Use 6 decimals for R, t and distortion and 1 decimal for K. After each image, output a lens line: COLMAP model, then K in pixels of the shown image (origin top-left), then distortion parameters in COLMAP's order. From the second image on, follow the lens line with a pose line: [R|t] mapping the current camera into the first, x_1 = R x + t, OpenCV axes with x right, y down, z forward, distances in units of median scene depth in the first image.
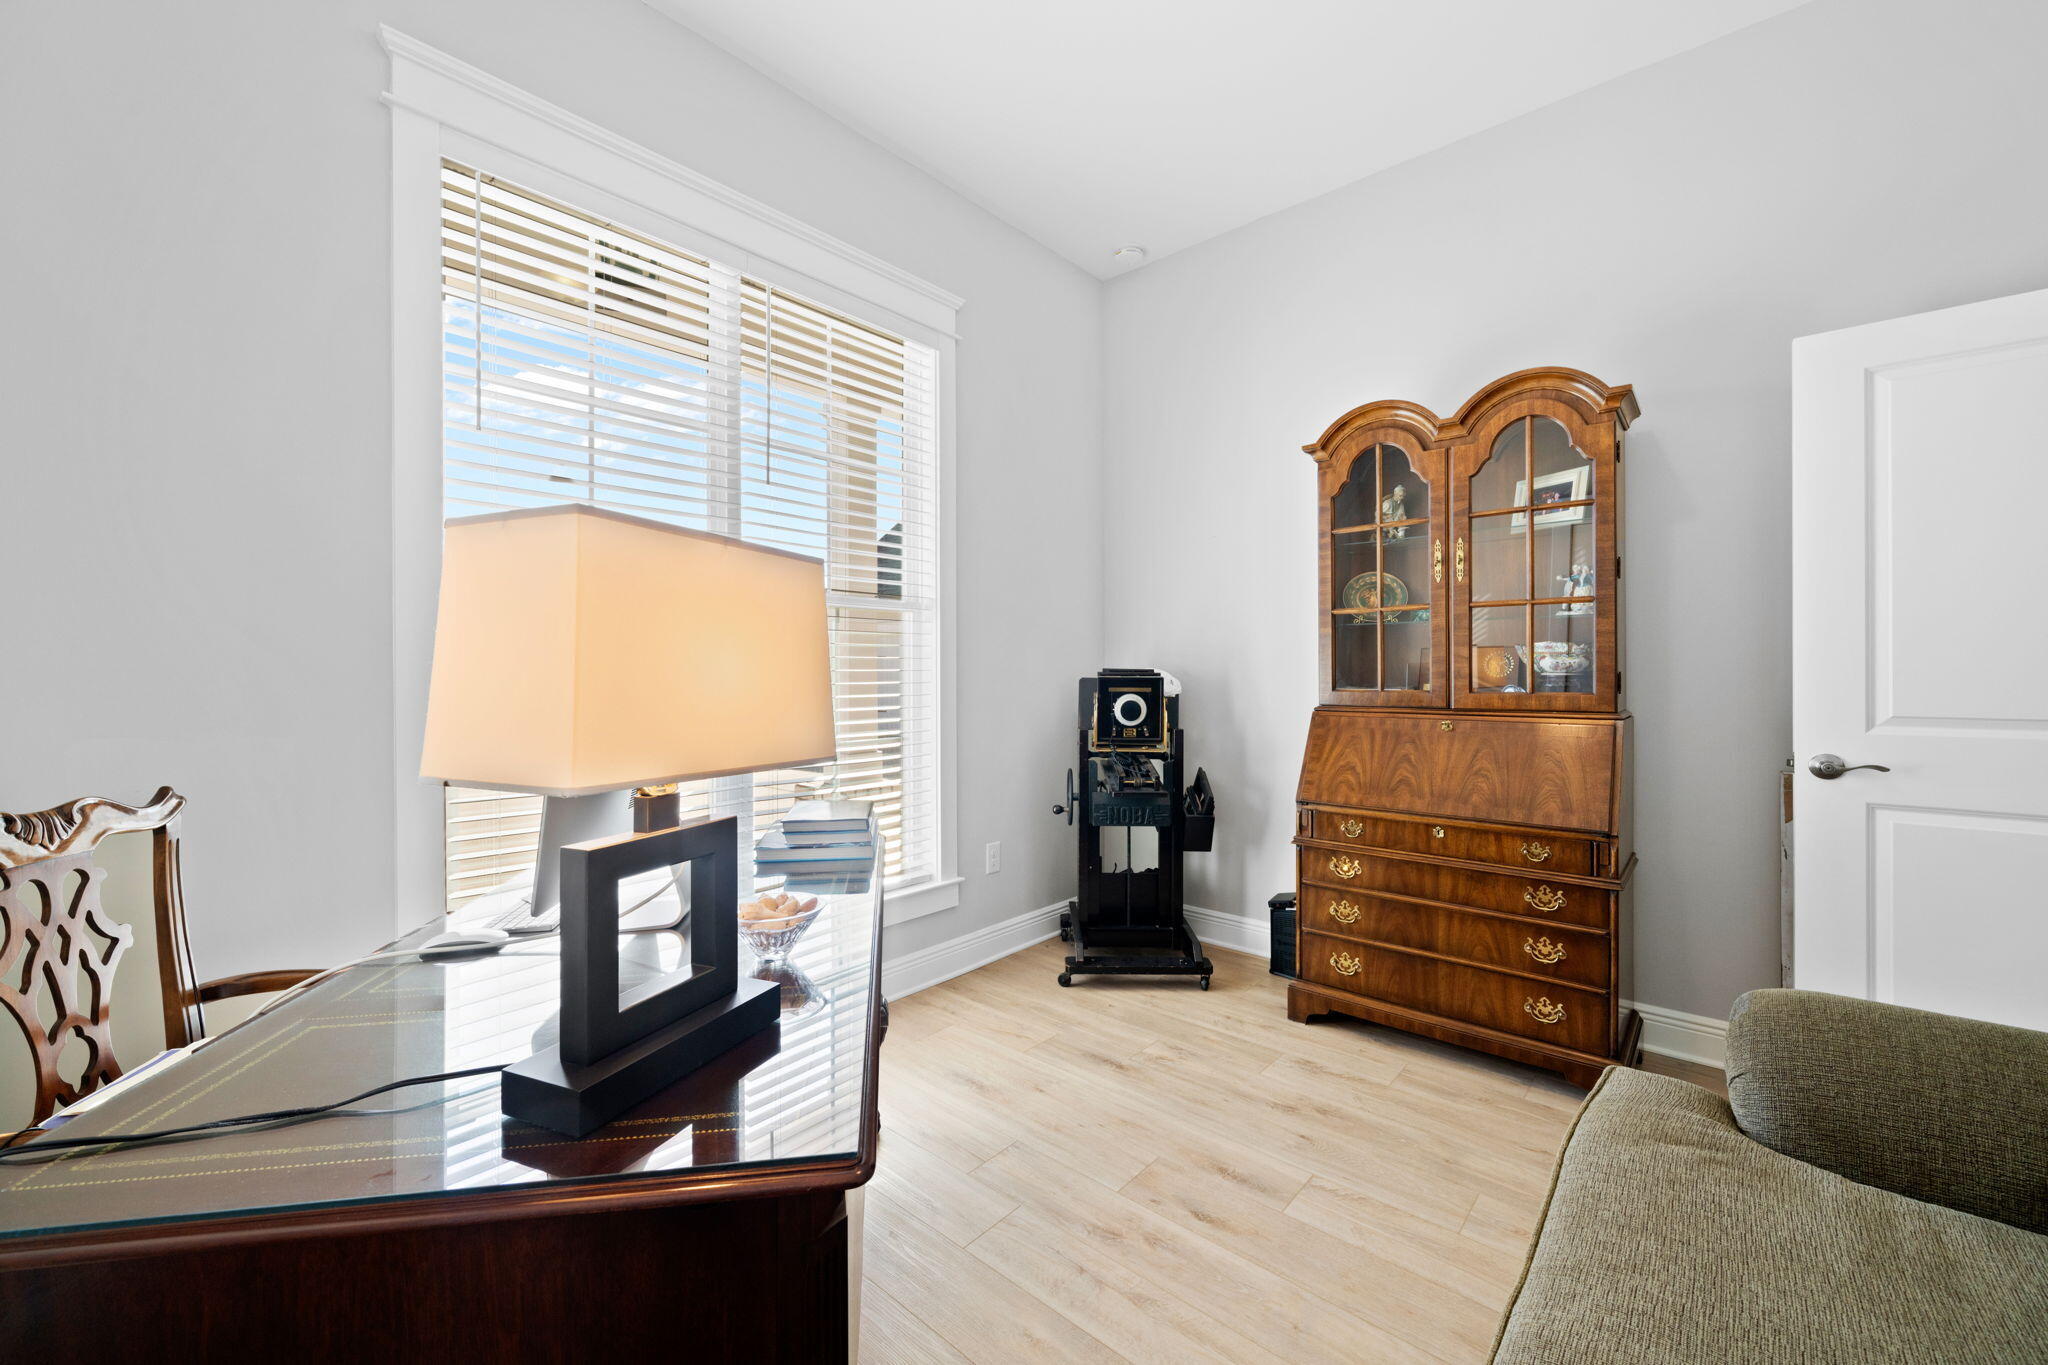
lens RADIAL K [[766.0, 0, 1019.6], [0, 766.0, 675.5], [0, 0, 1]] dist [-0.003399, -0.000271]
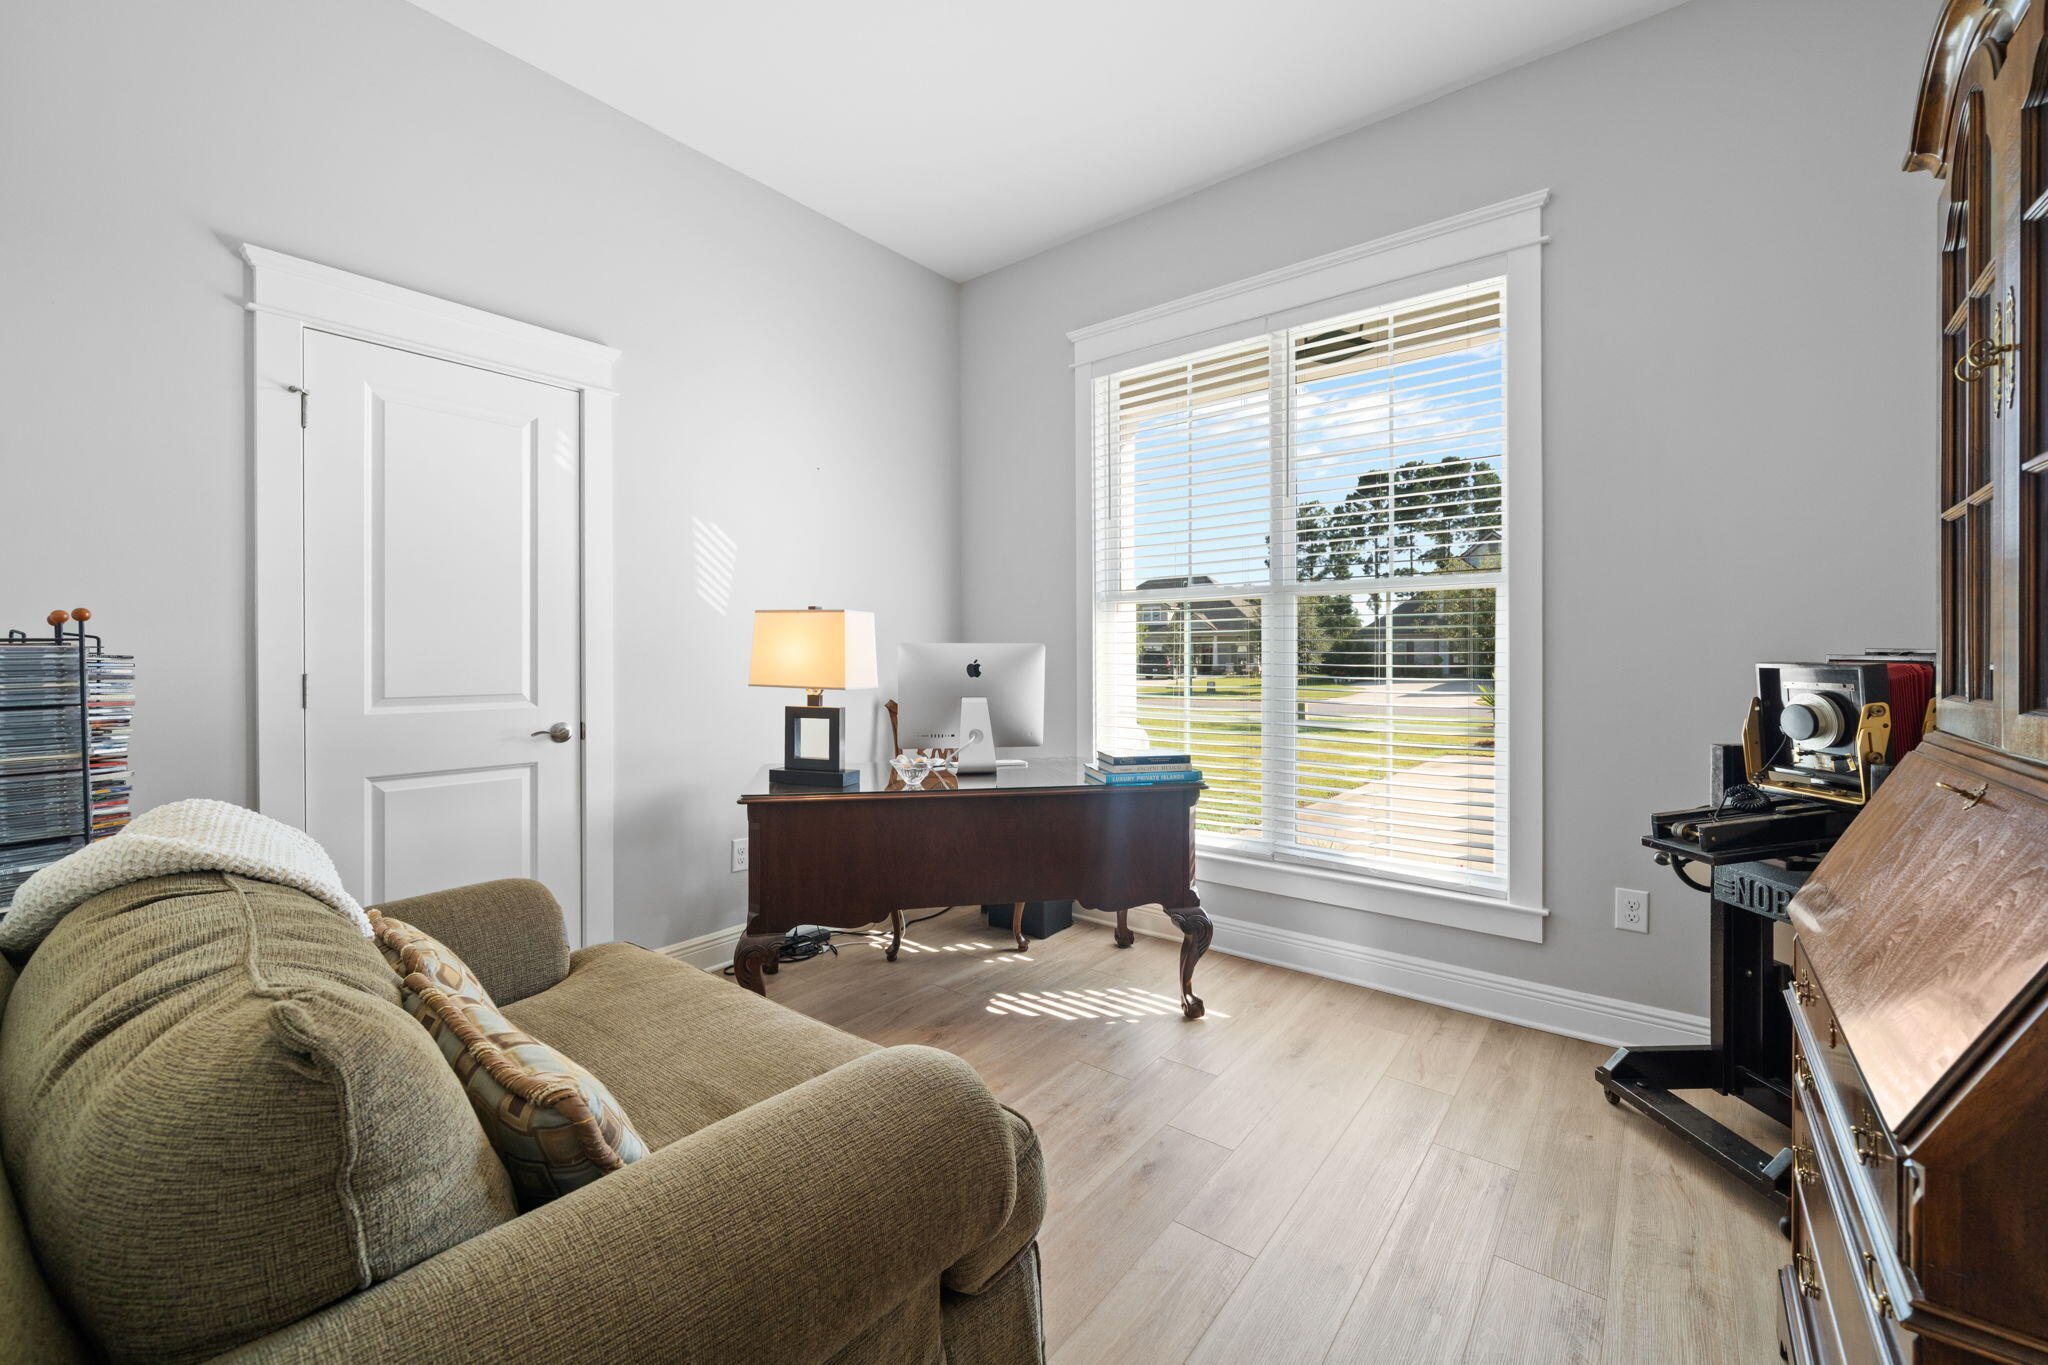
lens RADIAL K [[806.5, 0, 1021.9], [0, 806.5, 636.0], [0, 0, 1]] dist [-0.002055, 0.000006]
pose [[0.085546, -0.014351, -0.996231, 1.274395], [0.001683, 0.999897, -0.014259, -0.016359], [0.996333, -0.000457, 0.085562, 0.688061]]
